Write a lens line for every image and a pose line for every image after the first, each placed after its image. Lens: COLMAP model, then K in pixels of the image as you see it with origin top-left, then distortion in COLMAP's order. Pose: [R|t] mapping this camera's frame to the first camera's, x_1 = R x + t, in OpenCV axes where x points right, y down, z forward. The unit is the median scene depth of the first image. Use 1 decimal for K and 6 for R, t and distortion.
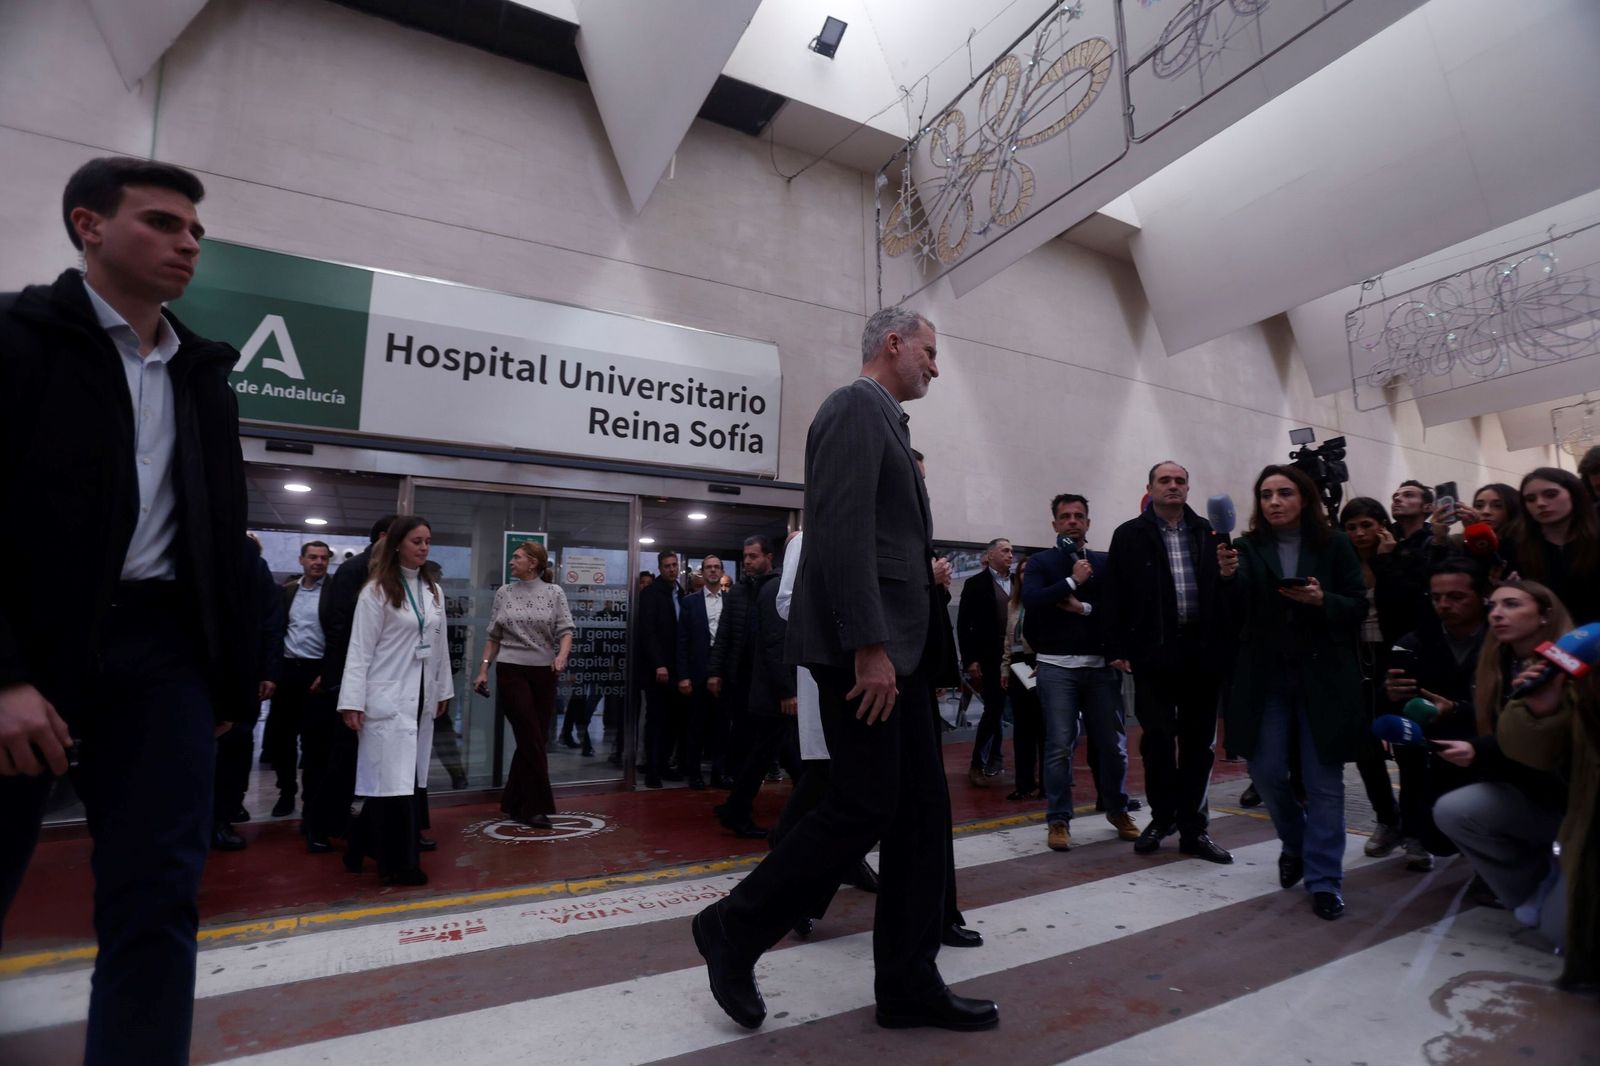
lens RADIAL K [[781.7, 0, 800.9], [0, 781.7, 534.0], [0, 0, 1]] dist [-0.058507, 0.027780]
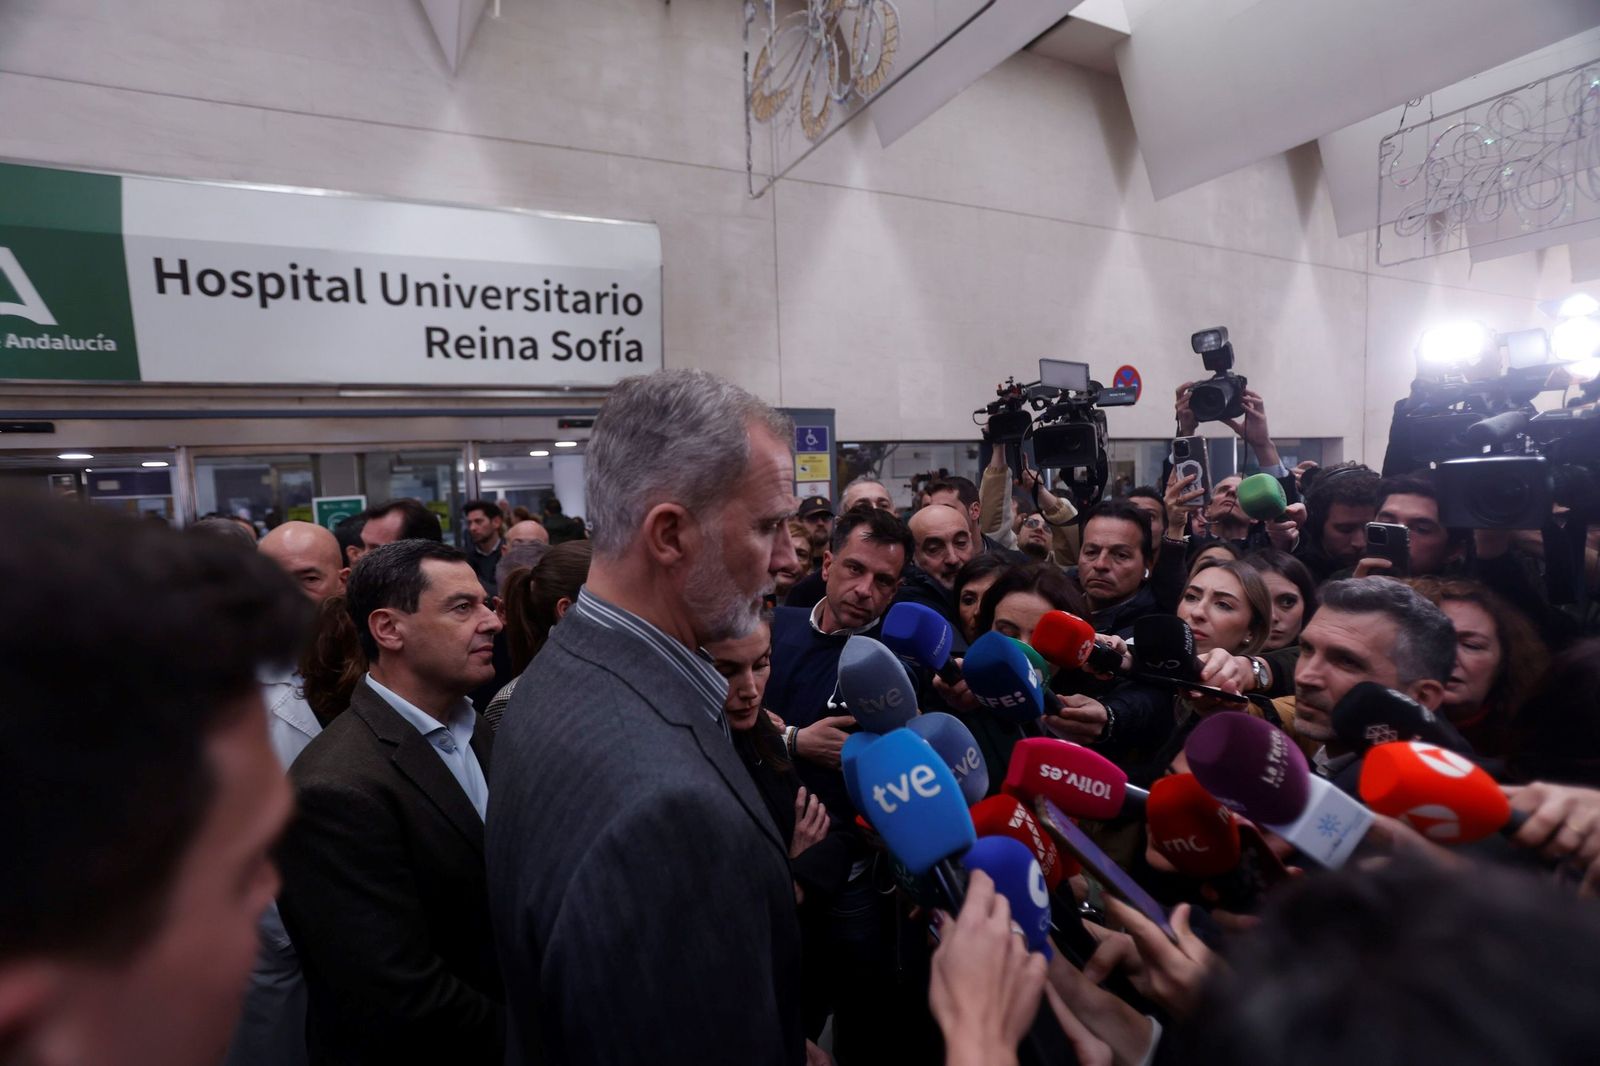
lens RADIAL K [[781.7, 0, 806.3], [0, 781.7, 528.2], [0, 0, 1]] dist [-0.058507, 0.027780]
pose [[0.998824, -0.022825, -0.042780, 0.172923], [0.032095, 0.972554, 0.230455, -0.122621], [0.036346, -0.231557, 0.972142, 0.131189]]
